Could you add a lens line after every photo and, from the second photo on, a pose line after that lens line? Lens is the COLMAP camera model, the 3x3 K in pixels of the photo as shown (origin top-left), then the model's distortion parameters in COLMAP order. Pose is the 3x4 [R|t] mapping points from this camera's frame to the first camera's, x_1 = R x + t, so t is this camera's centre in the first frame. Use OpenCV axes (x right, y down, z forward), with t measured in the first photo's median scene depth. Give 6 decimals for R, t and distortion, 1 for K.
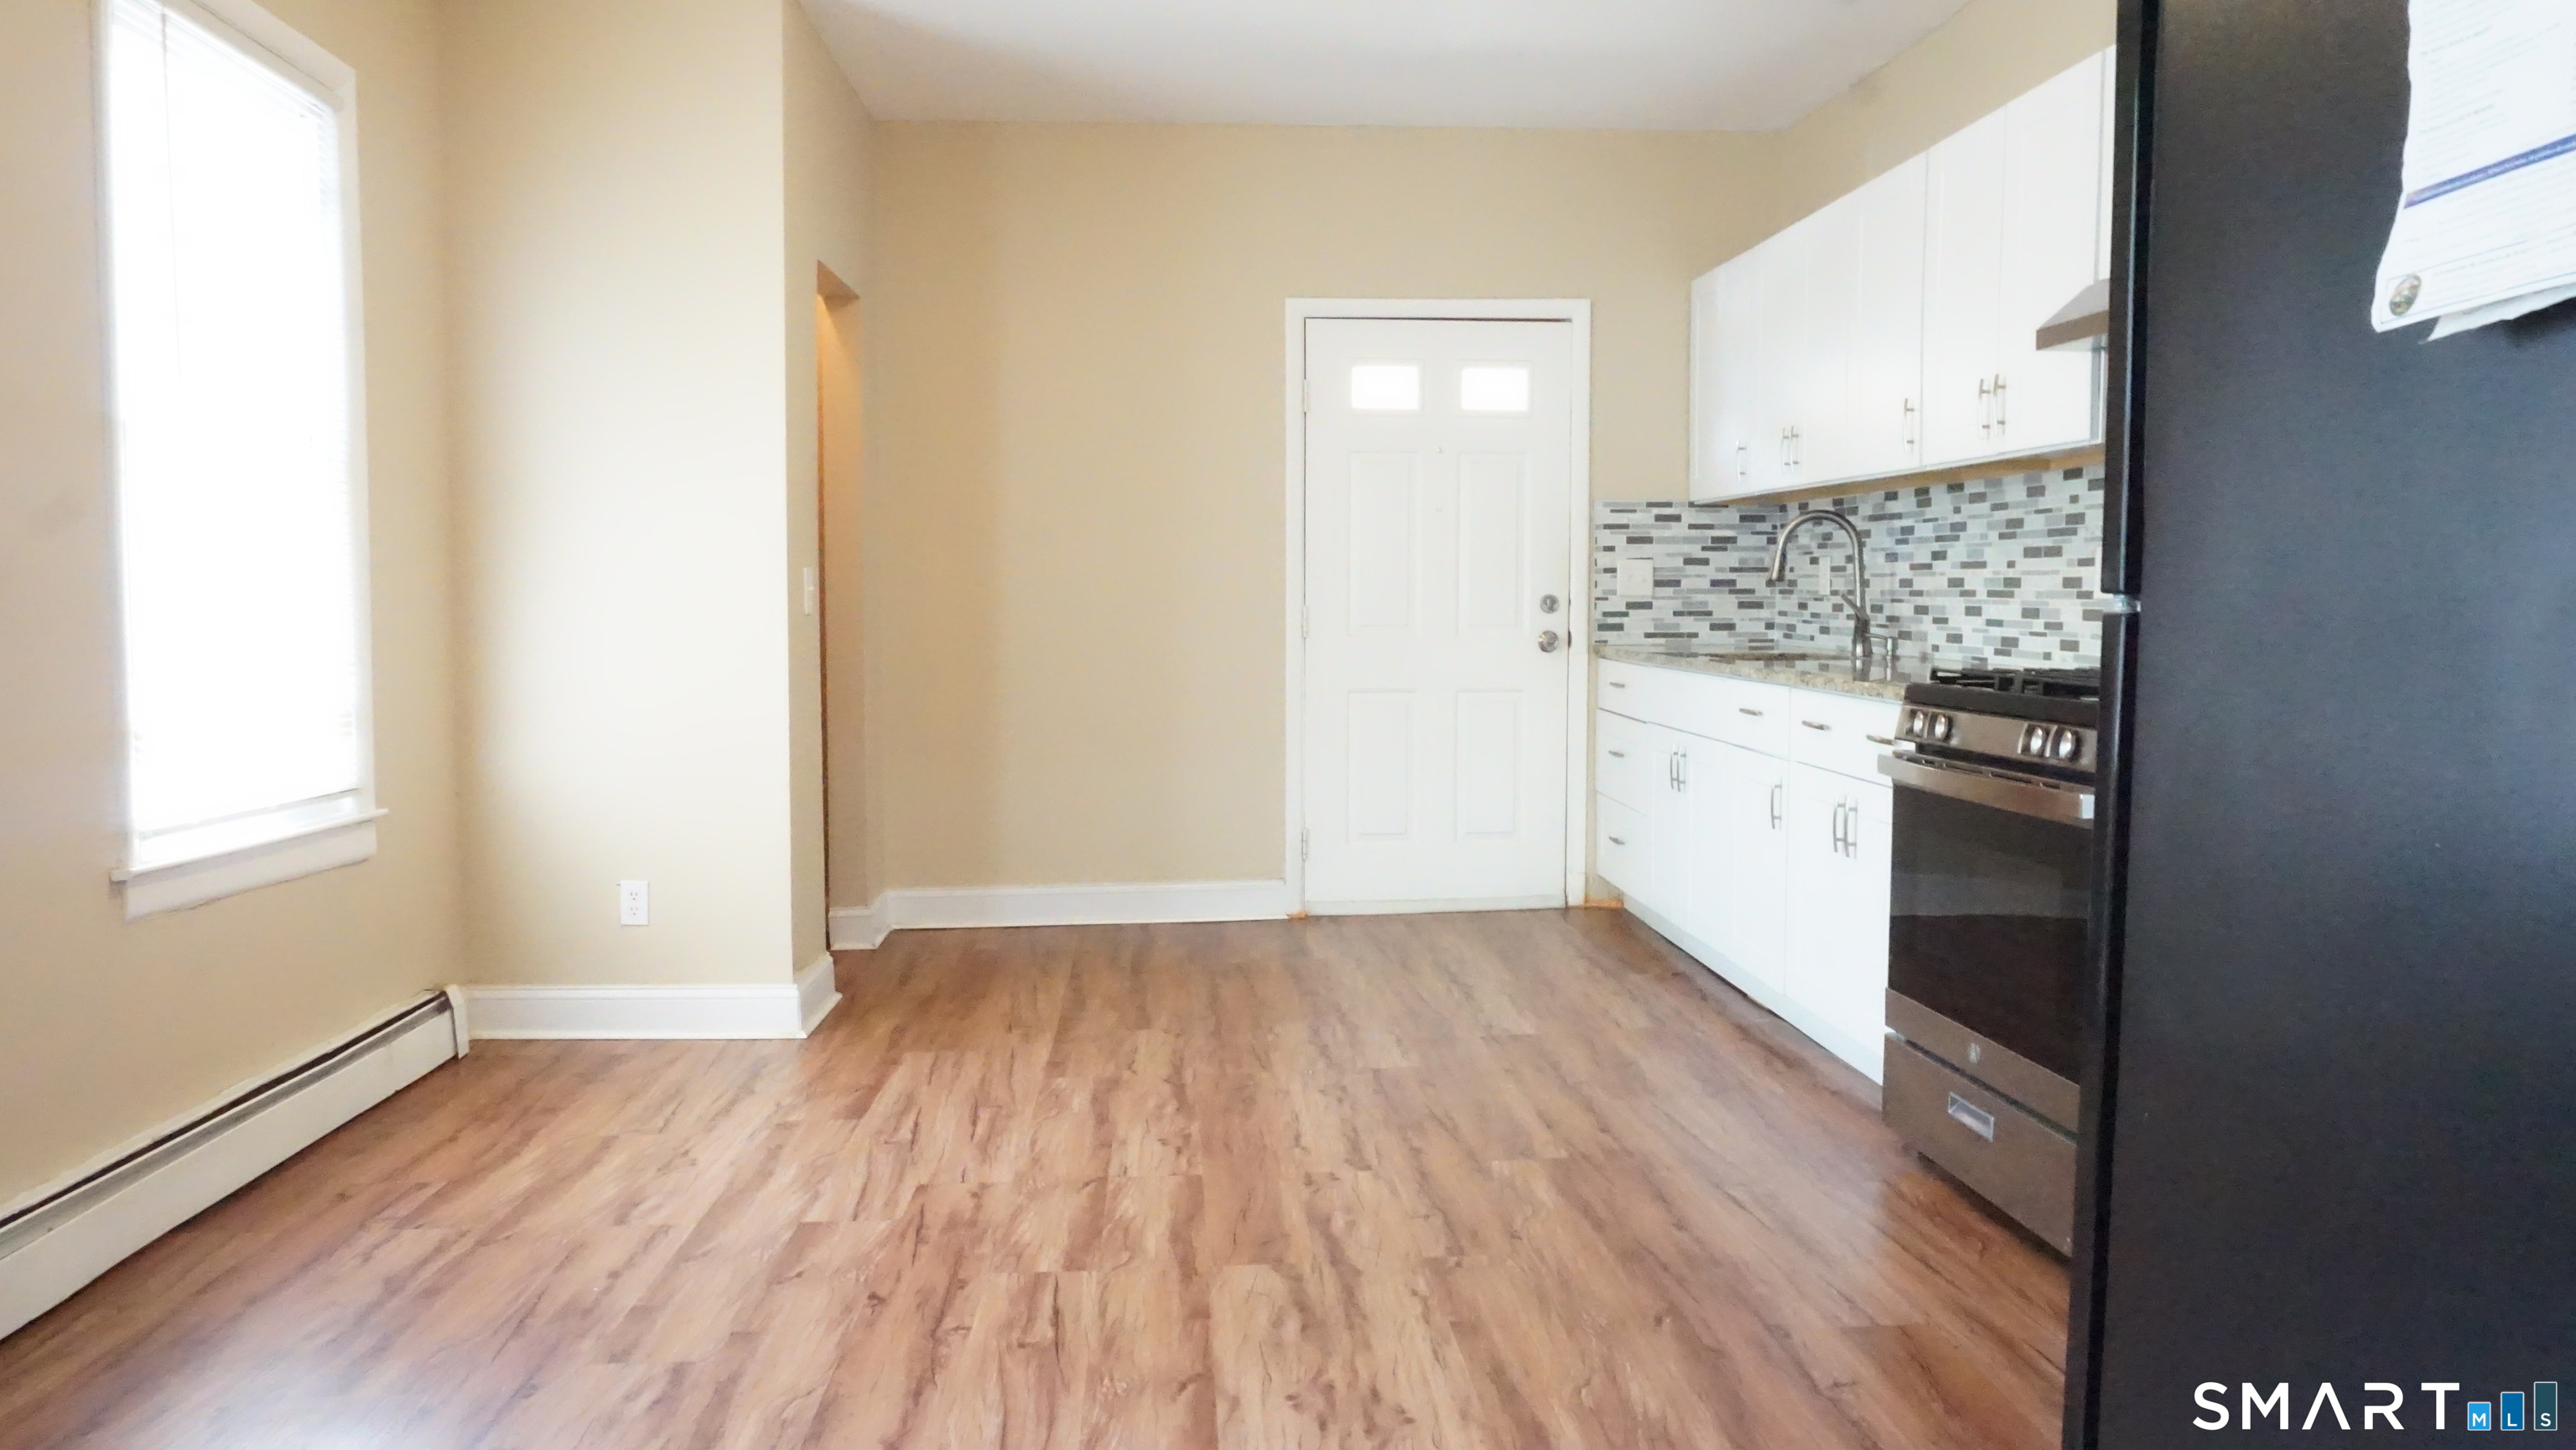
lens RADIAL K [[1707.1, 0, 1288.0], [0, 1707.1, 725.0], [0, 0, 1]] dist [-0.031525, 0.002261]
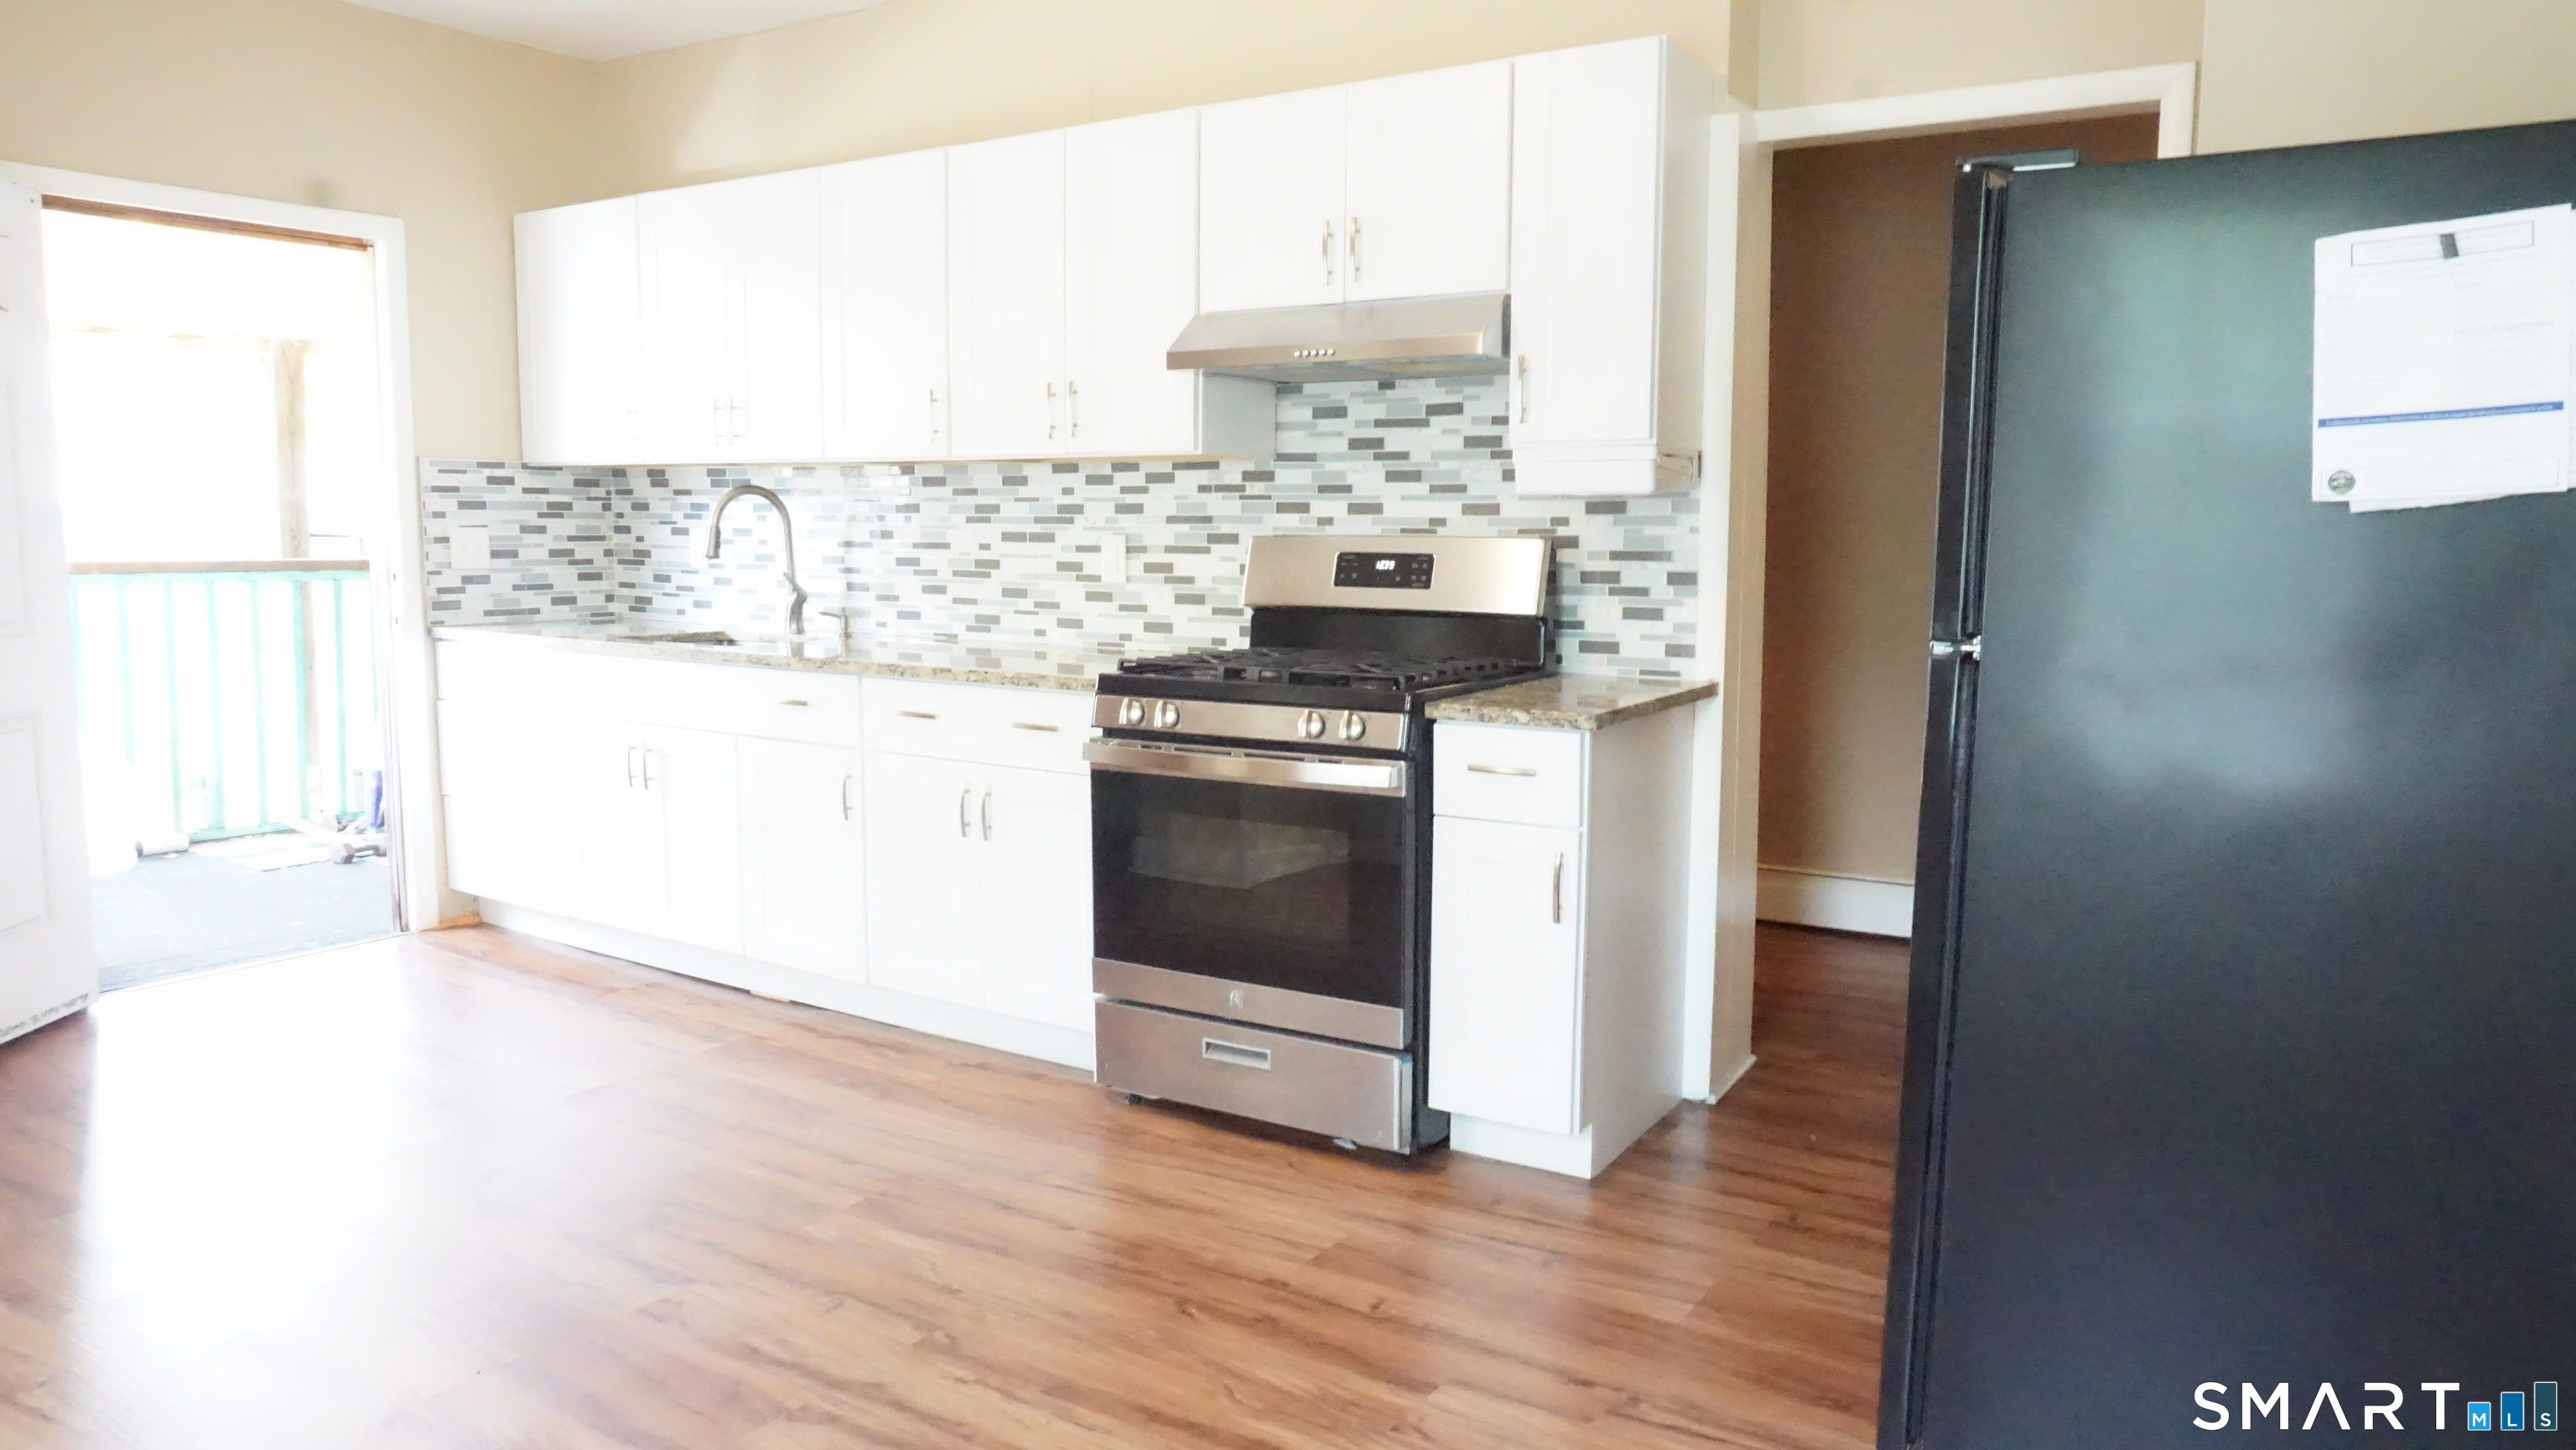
lens RADIAL K [[1707.1, 0, 1288.0], [0, 1707.1, 725.0], [0, 0, 1]] dist [-0.031525, 0.002261]
pose [[0.614909, -0.084815, 0.784024, -0.228488], [0.051634, 0.996396, 0.067293, -0.032856], [-0.786906, -0.000897, 0.617073, 0.132486]]
